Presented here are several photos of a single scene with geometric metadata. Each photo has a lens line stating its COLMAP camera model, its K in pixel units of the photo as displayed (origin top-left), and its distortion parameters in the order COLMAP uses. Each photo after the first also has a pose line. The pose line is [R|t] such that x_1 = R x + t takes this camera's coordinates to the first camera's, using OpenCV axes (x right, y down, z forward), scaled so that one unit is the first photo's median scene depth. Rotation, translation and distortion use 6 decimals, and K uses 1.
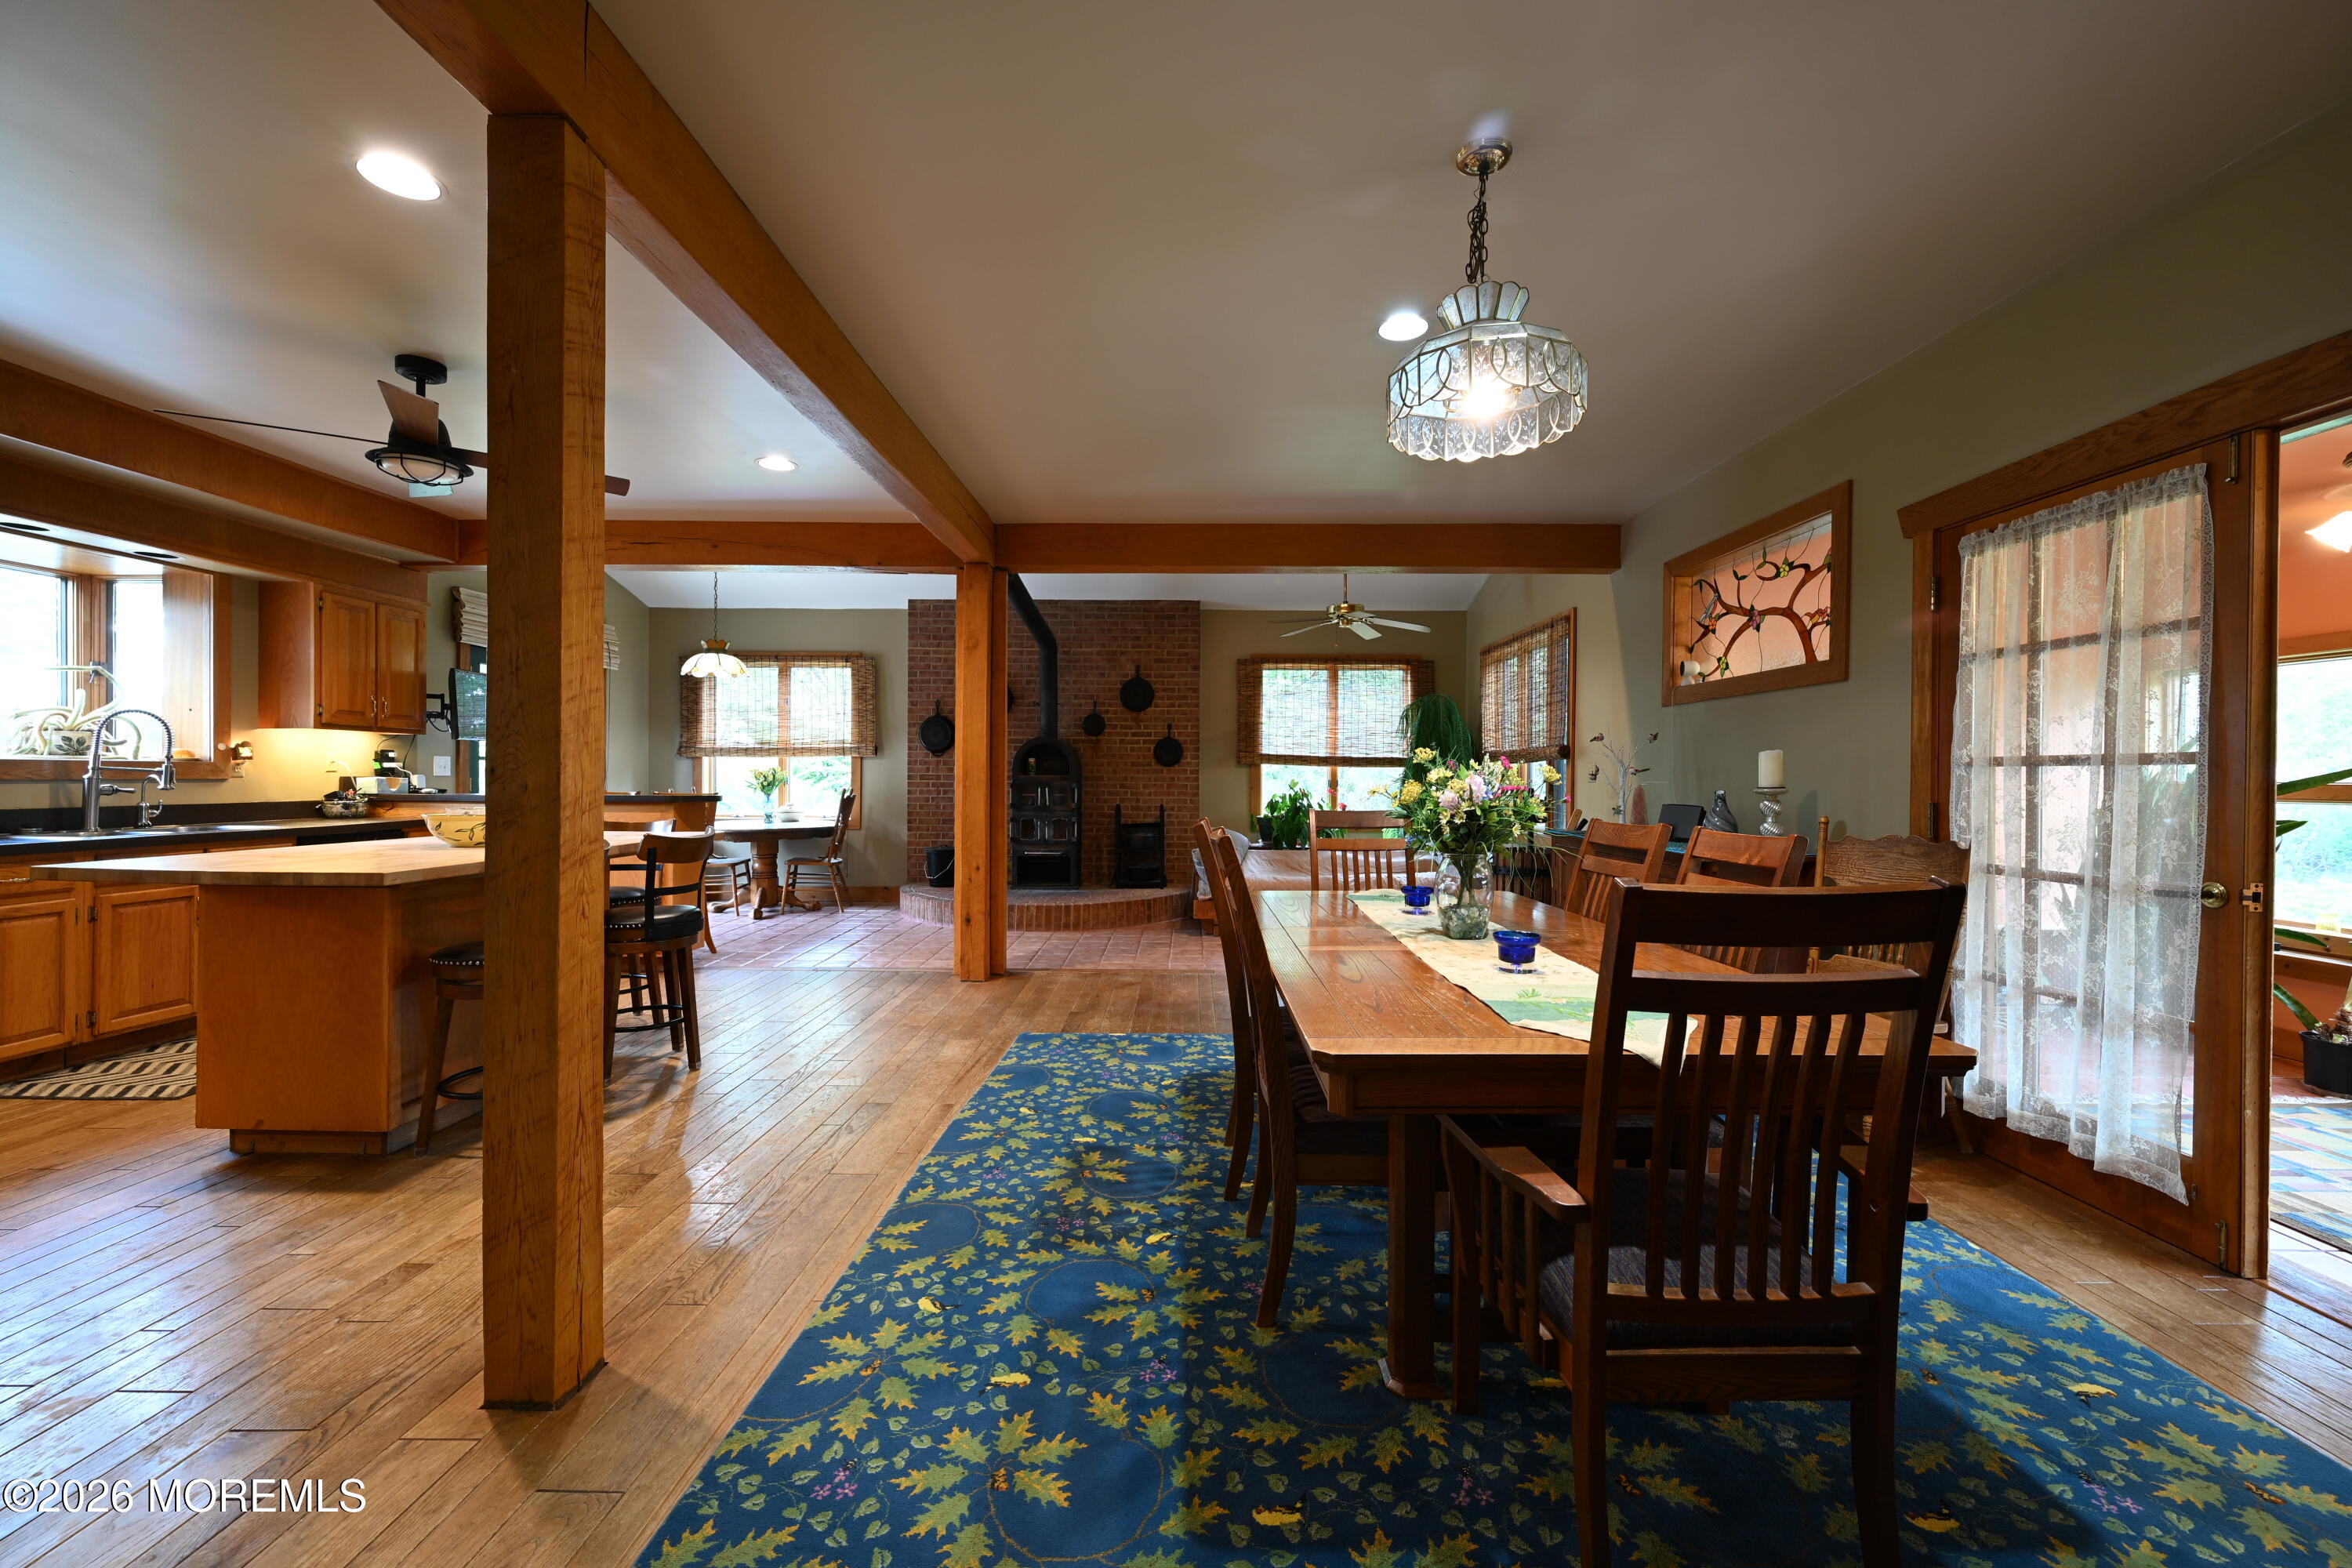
lens RADIAL K [[915.3, 0, 1180.4], [0, 915.3, 781.3], [0, 0, 1]] dist [-0.001701, 0.000254]
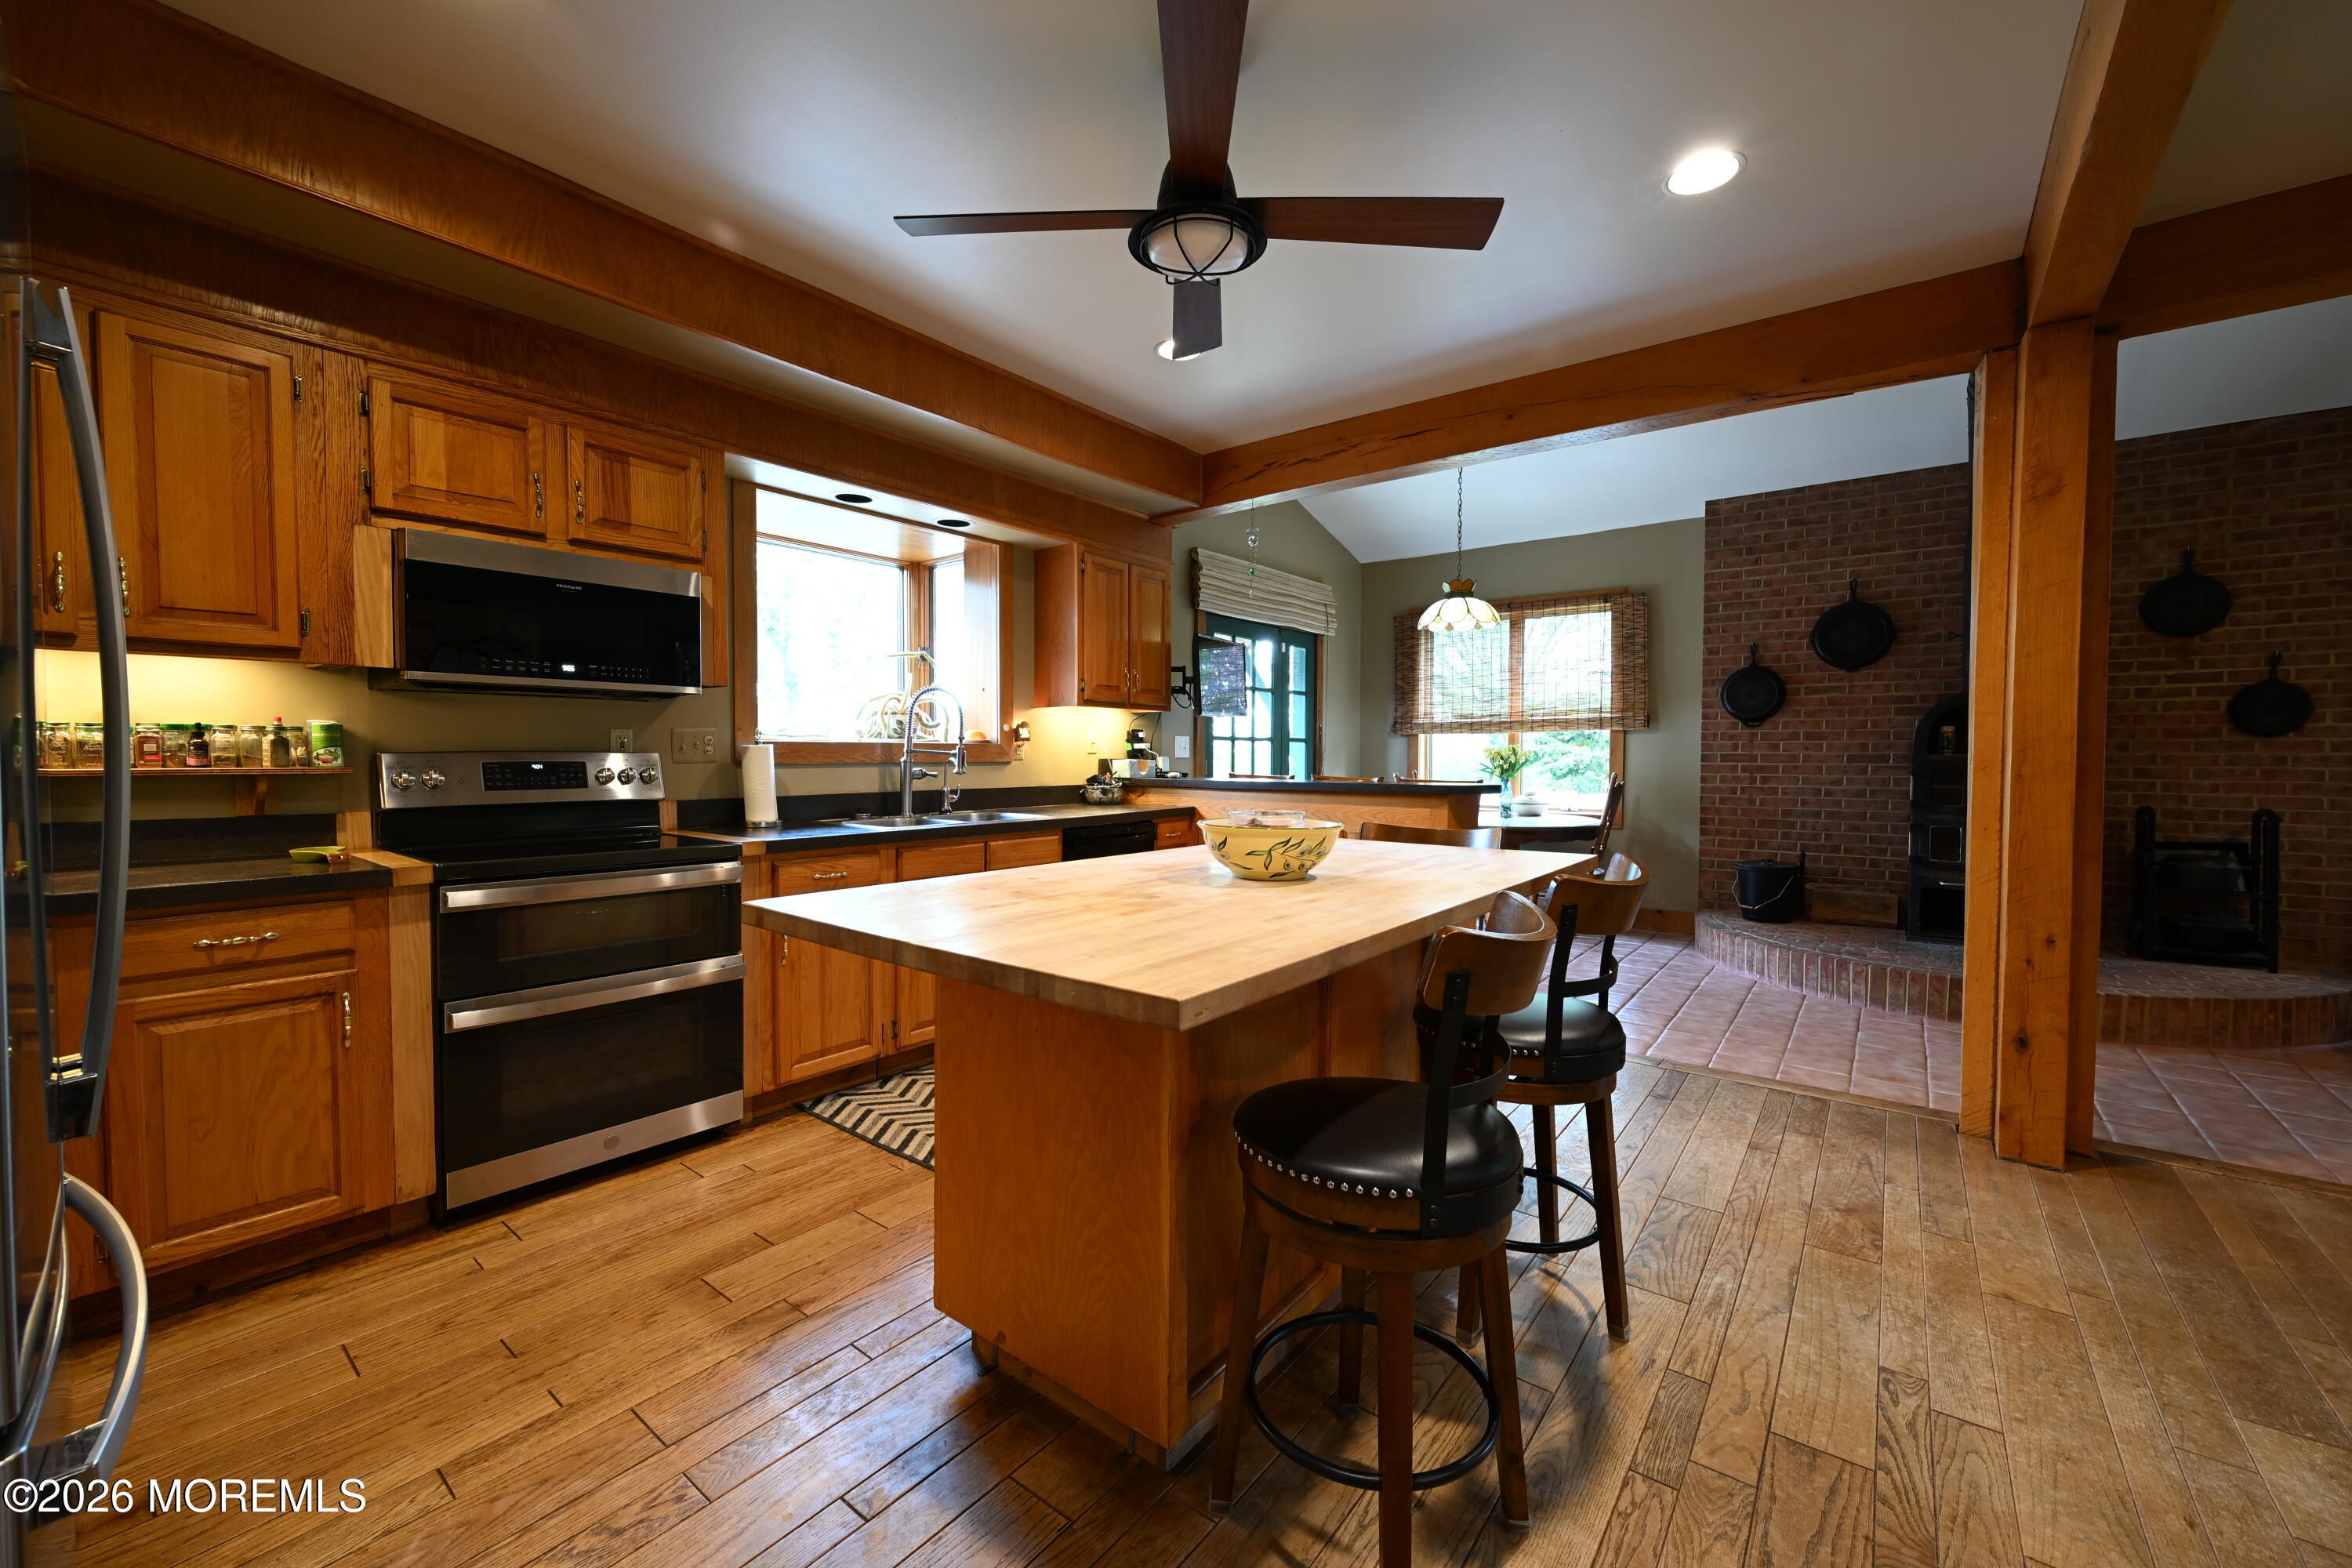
lens RADIAL K [[913.6, 0, 1182.6], [0, 913.6, 781.8], [0, 0, 1]] dist [-0.001854, 0.000130]
pose [[0.794456, 0.013598, -0.607170, -0.296486], [-0.000122, 0.999753, 0.022231, -0.002550], [0.607322, -0.017587, 0.794261, 0.322921]]
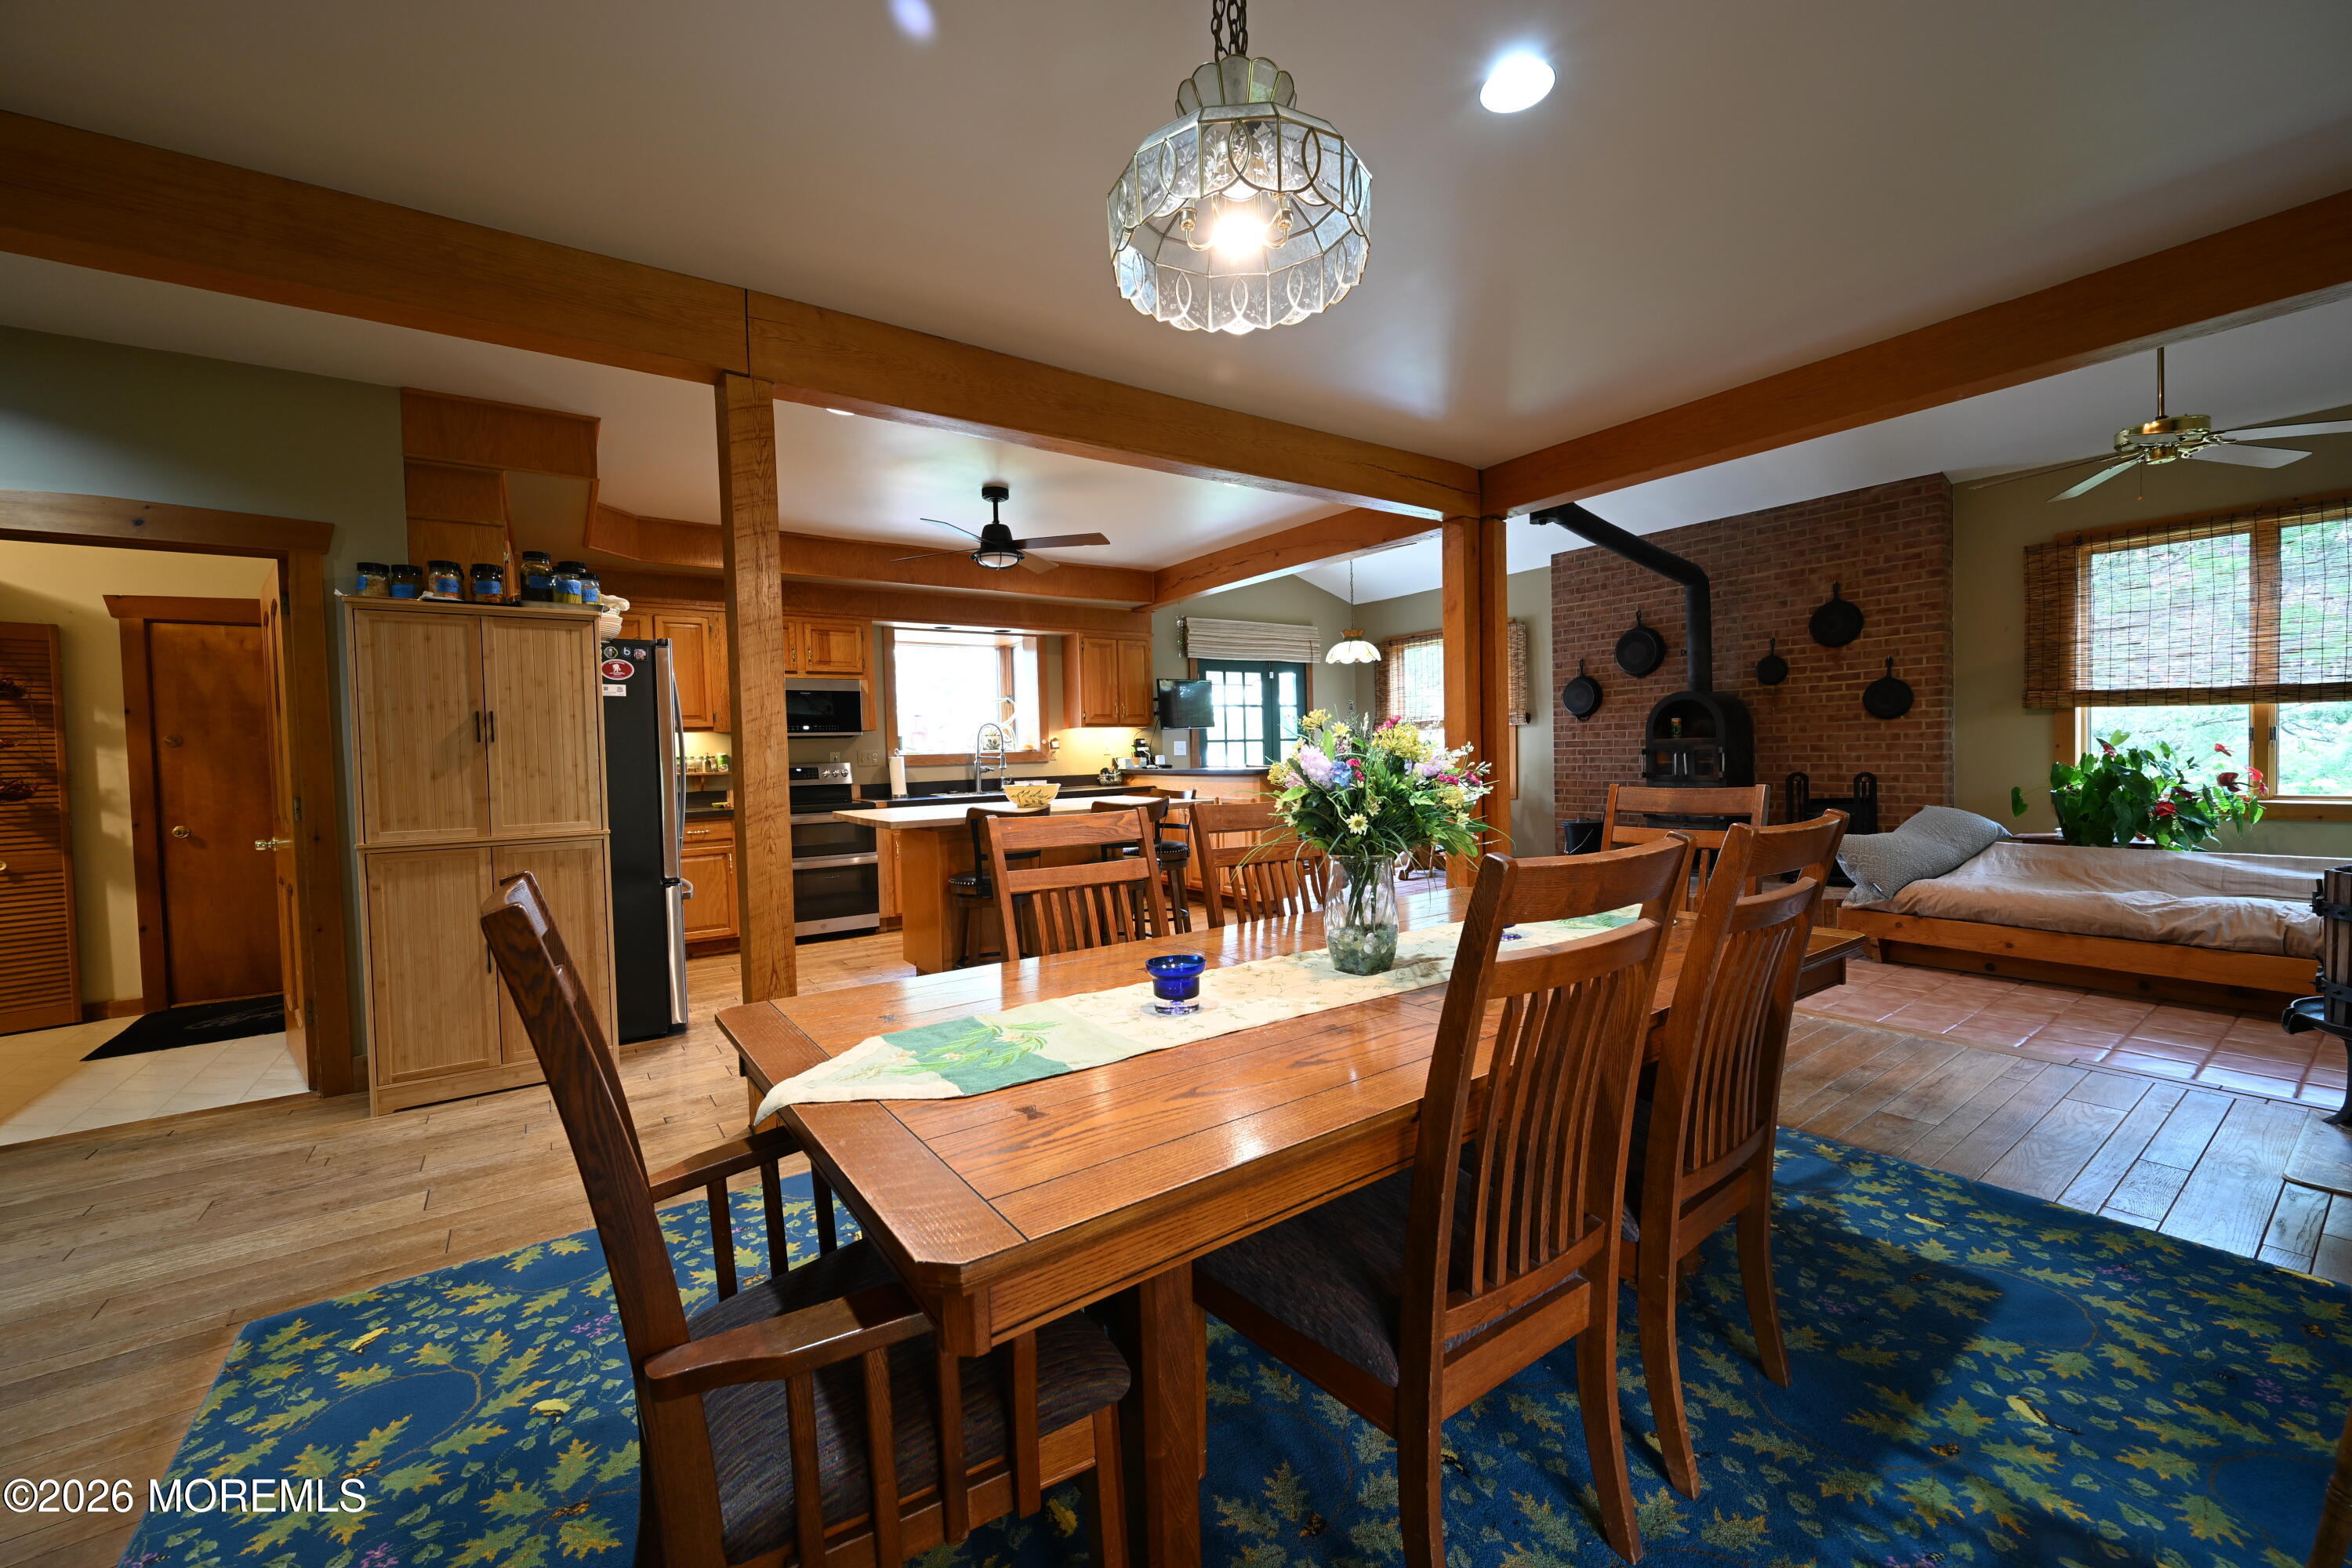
lens RADIAL K [[913.6, 0, 1182.6], [0, 913.6, 781.8], [0, 0, 1]] dist [-0.001854, 0.000130]
pose [[0.586646, 0.003690, -0.809835, 0.374480], [0.027311, 0.999331, 0.024337, 0.000747], [0.809383, -0.036395, 0.586153, 0.216533]]
